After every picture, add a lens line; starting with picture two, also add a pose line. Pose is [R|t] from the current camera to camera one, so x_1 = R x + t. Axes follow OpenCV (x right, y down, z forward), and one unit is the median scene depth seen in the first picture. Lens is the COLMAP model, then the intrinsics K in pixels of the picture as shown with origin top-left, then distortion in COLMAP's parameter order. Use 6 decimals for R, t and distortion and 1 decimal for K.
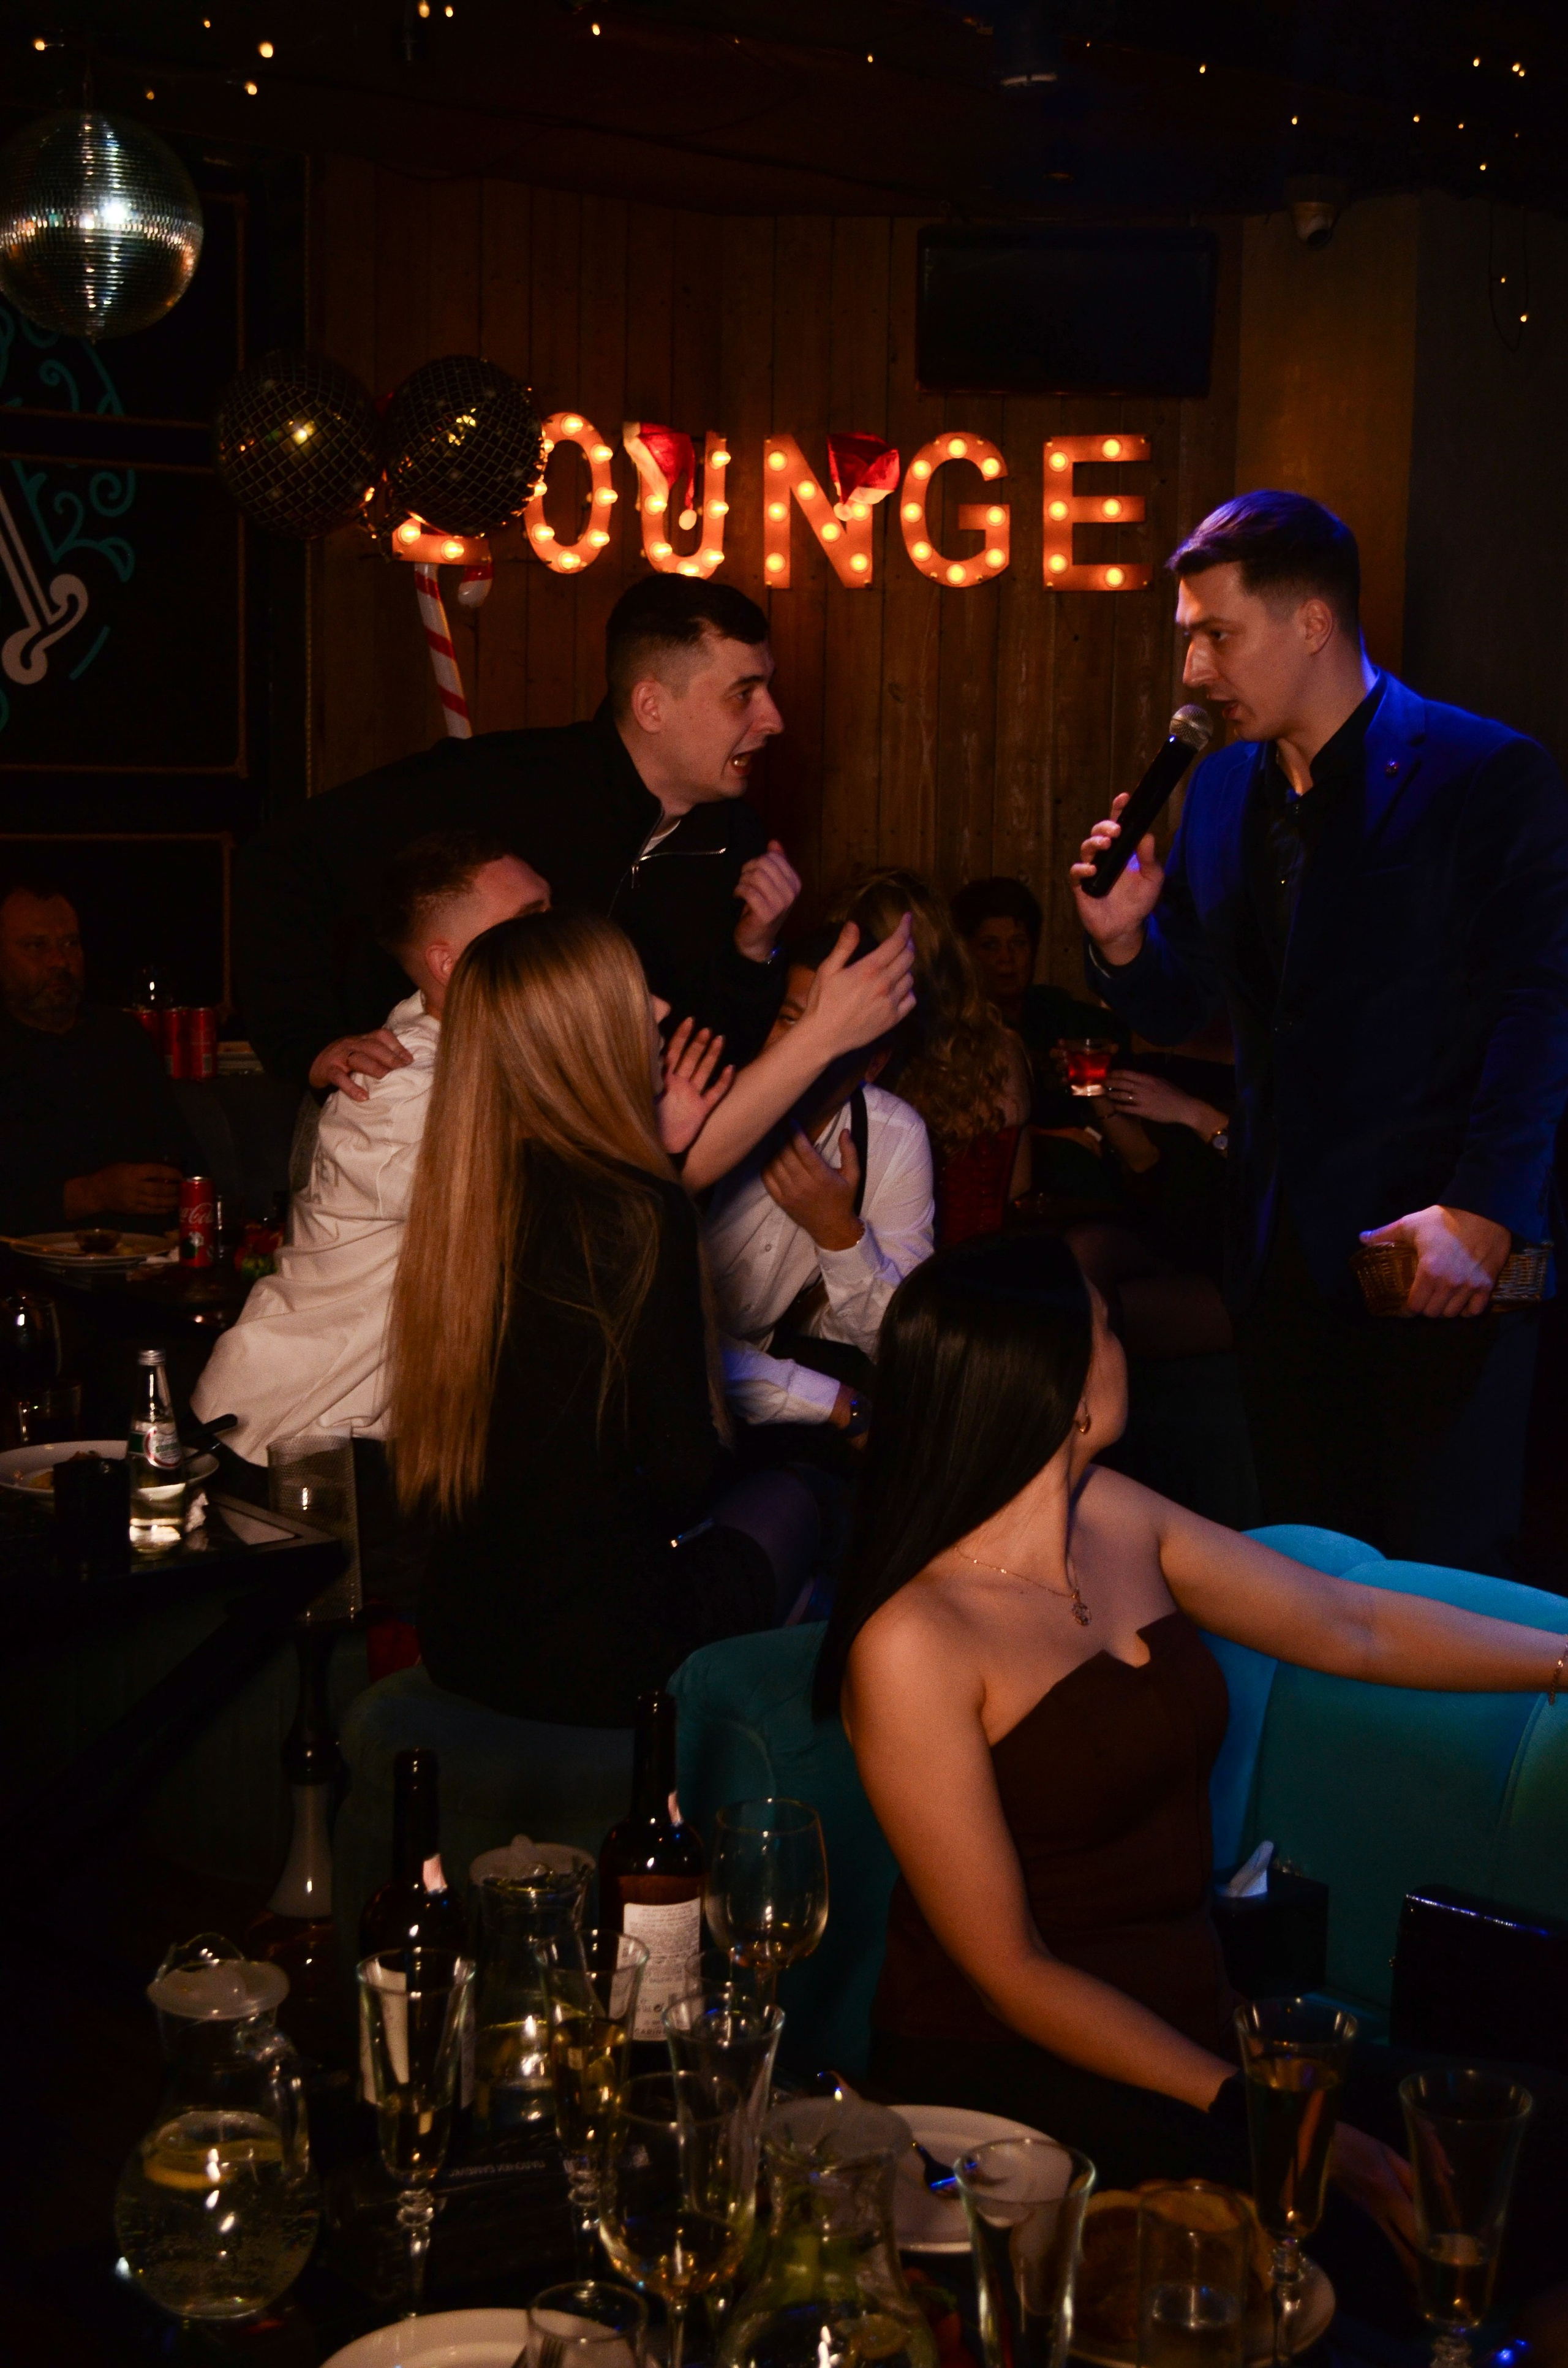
lens RADIAL K [[3158.9, 0, 784.0], [0, 3158.9, 1184.0], [0, 0, 1]] dist [-0.035573, 0.026950]
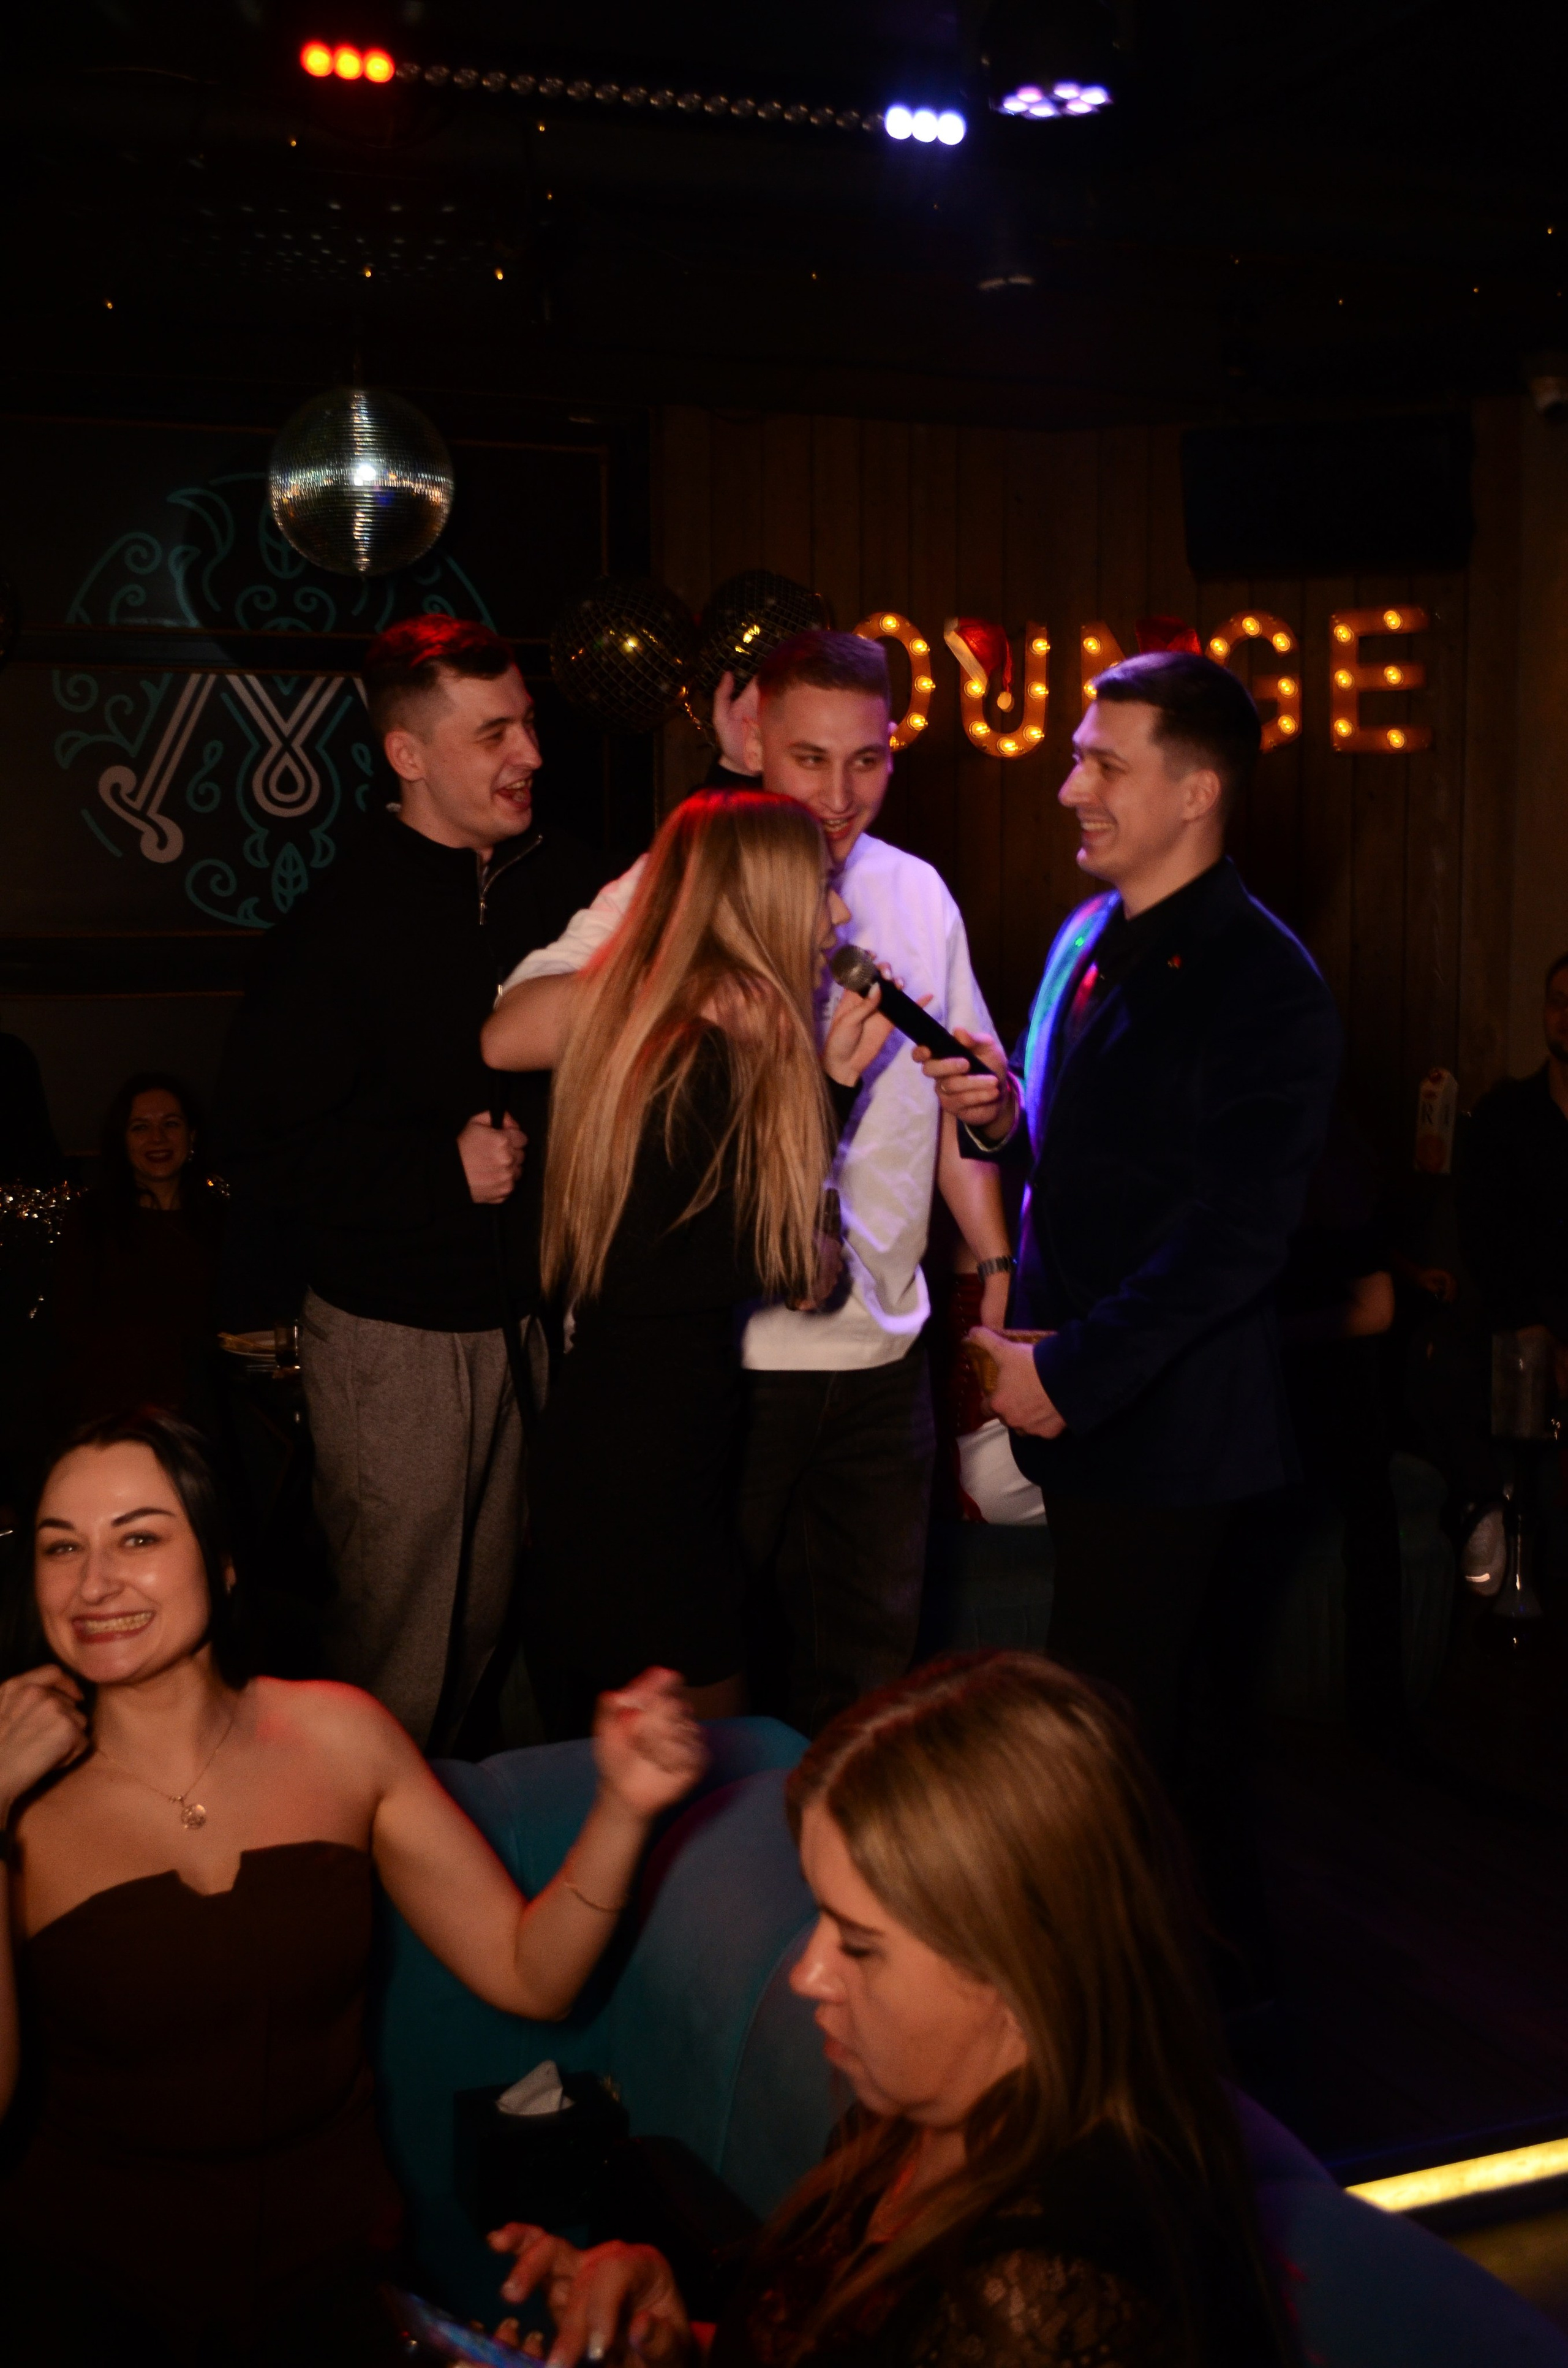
lens RADIAL K [[2544.4, 0, 767.8], [0, 2544.4, 1184.7], [0, 0, 1]] dist [-0.064093, 0.014854]
pose [[0.944705, 0.017264, -0.327468, 0.191492], [-0.023701, 0.999596, -0.015676, -0.022259], [0.327065, 0.022570, 0.944732, 0.121468]]
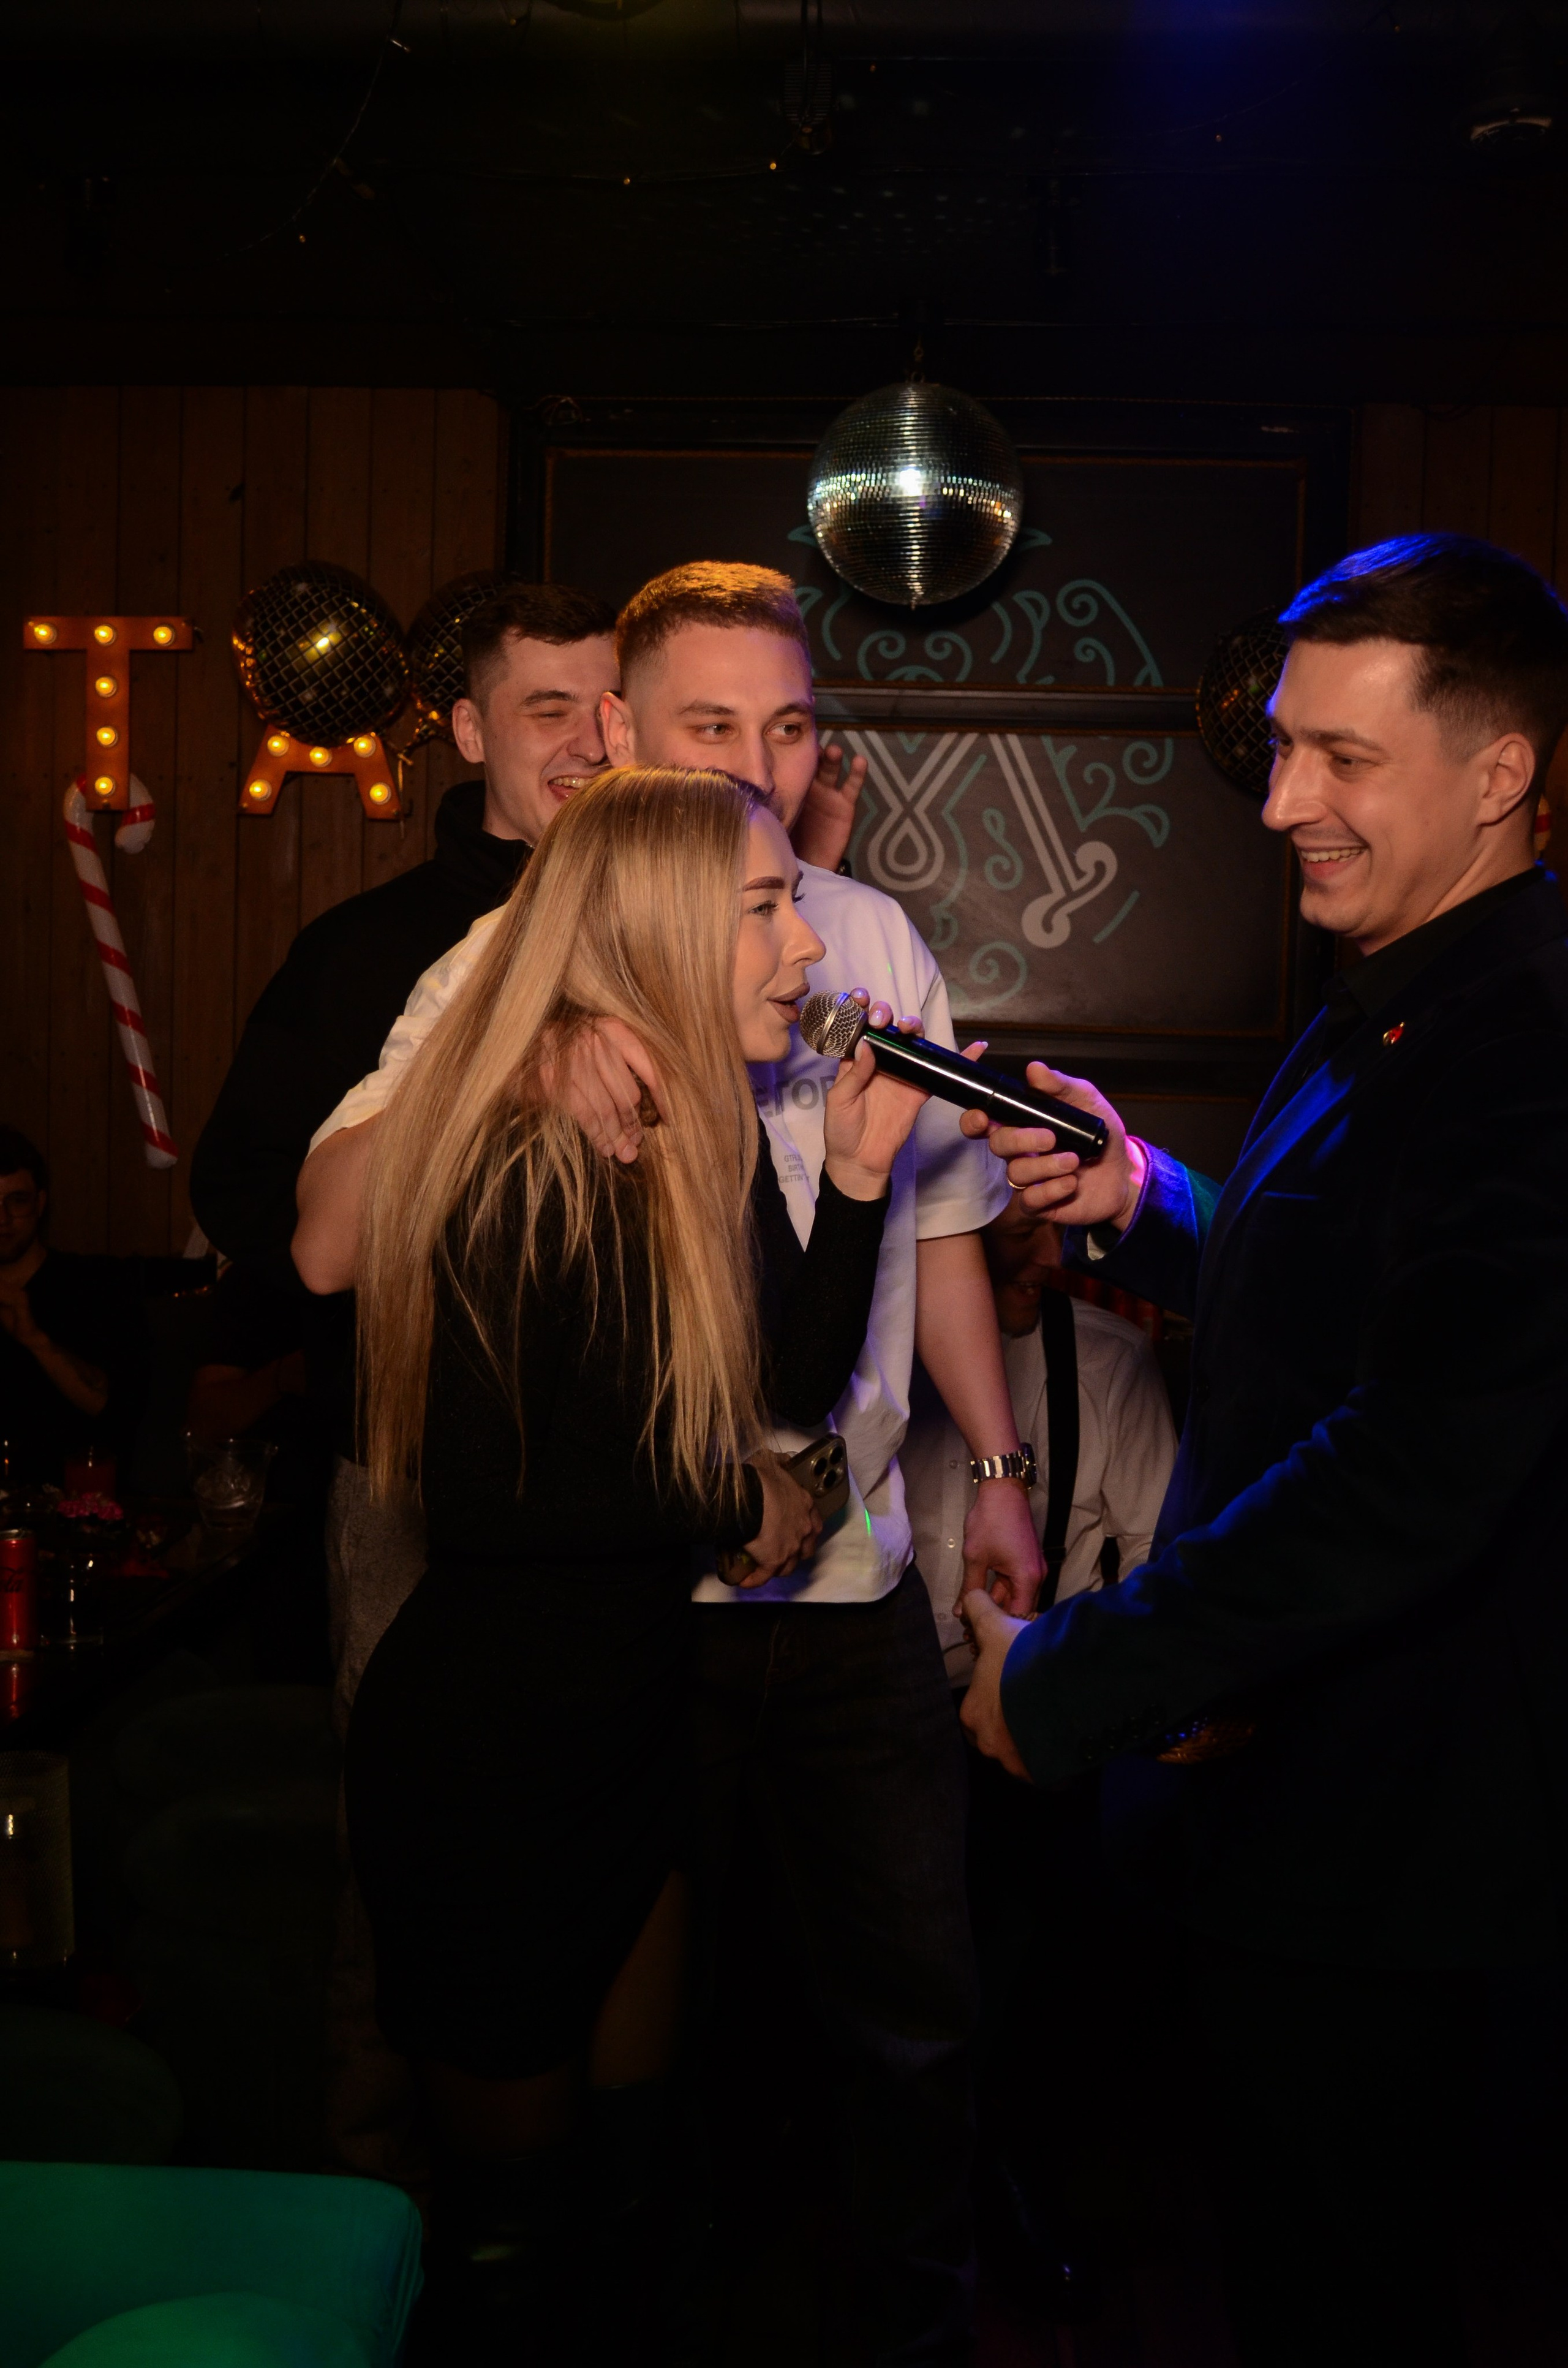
lens RADIAL K [[2544.4, 0, 767.8], [0, 2544.4, 1184.7], [0, 0, 1]] dist [-0.064093, 0.014854]
pose [[0.720408, 0.051745, -0.691618, 0.255362], [-0.104712, 0.993897, -0.034711, -0.039116], [0.685600, 0.097427, 0.721429, 0.314262]]
